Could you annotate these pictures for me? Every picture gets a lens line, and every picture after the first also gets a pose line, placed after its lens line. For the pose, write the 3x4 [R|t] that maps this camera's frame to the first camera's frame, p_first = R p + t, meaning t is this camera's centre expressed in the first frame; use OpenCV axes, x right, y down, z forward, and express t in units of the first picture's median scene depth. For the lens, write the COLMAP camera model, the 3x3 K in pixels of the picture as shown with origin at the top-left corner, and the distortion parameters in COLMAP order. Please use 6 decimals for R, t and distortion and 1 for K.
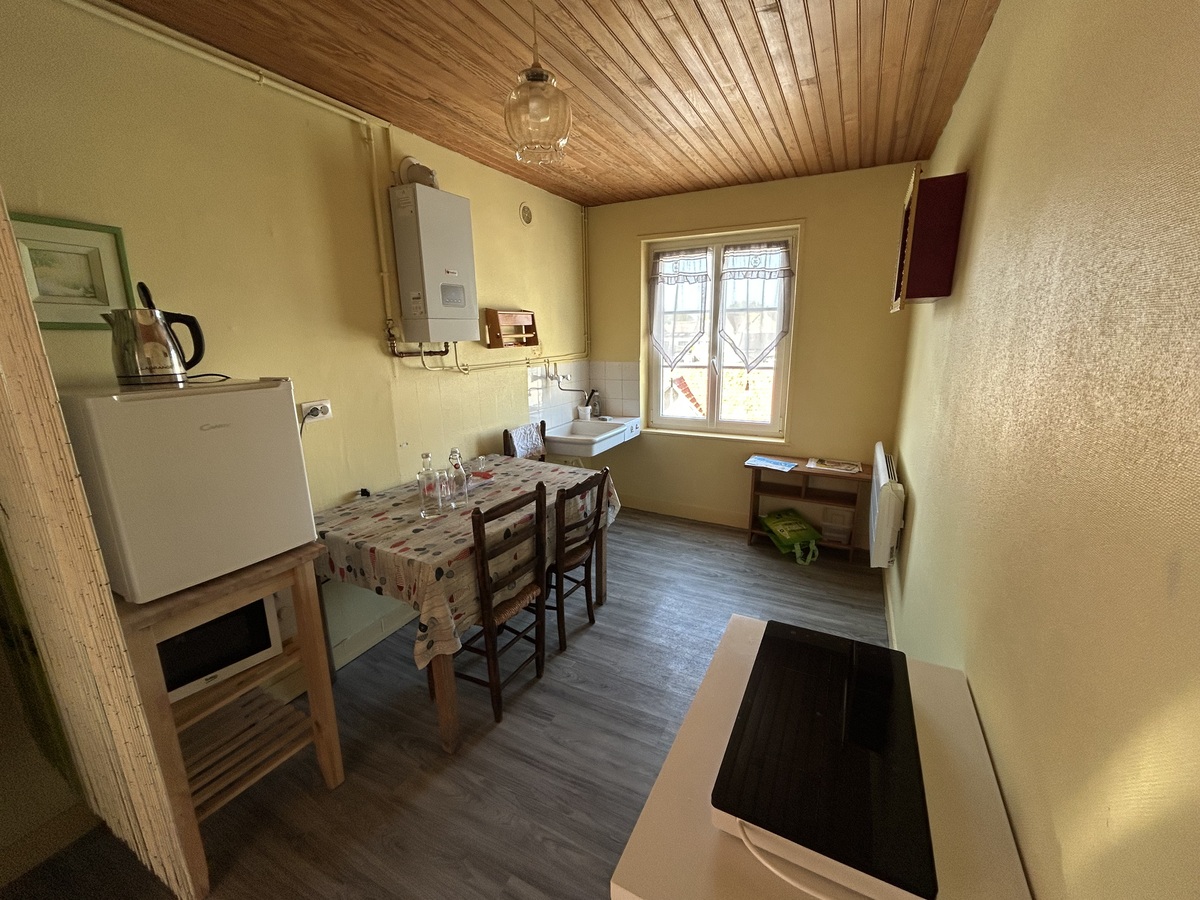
lens RADIAL K [[488.4, 0, 599.1], [0, 488.4, 450.0], [0, 0, 1]] dist [0.000464, 0.000265]
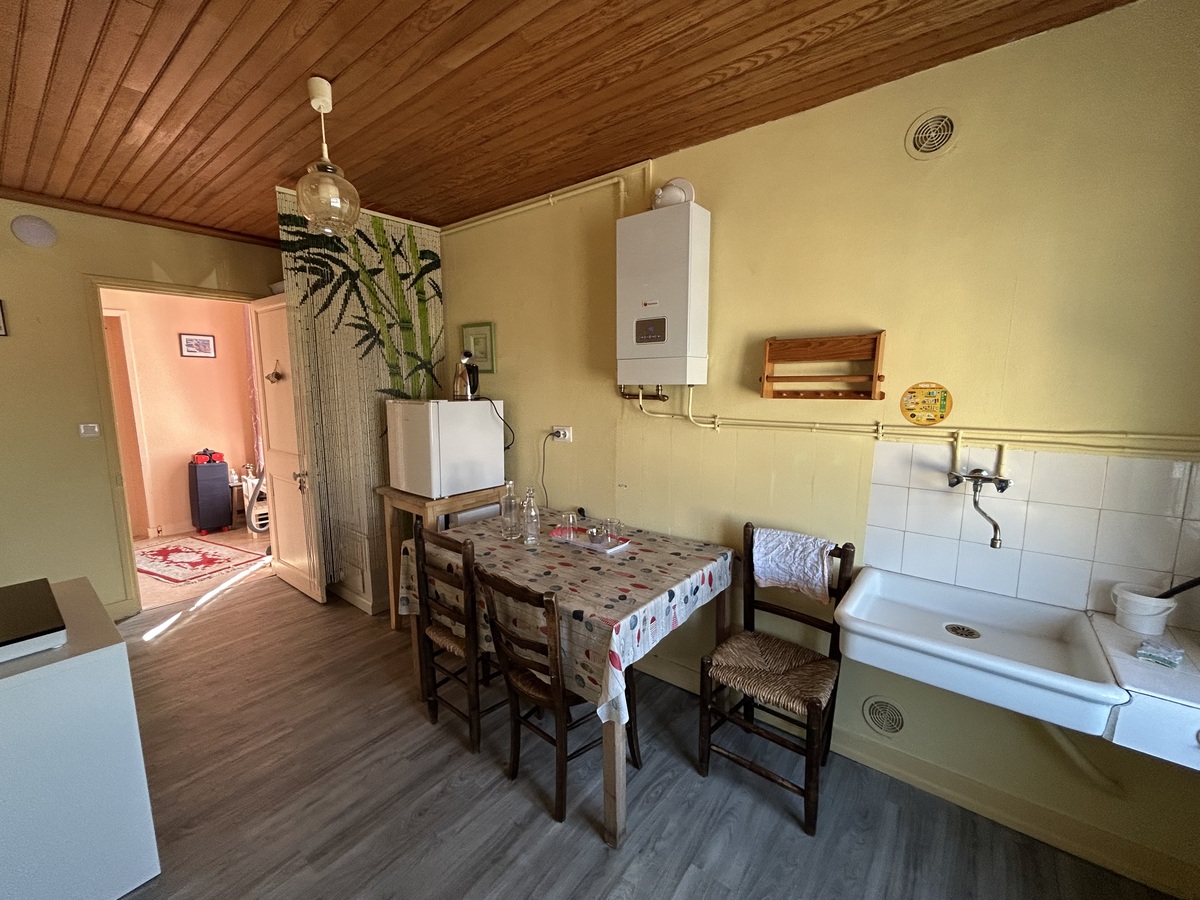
lens RADIAL K [[488.4, 0, 597.5], [0, 488.4, 448.4], [0, 0, 1]] dist [0.000464, 0.000265]
pose [[-0.182467, 0.156501, -0.970677, 0.588755], [-0.222380, 0.955098, 0.195792, -0.280687], [0.957733, 0.251585, -0.139471, 1.134623]]
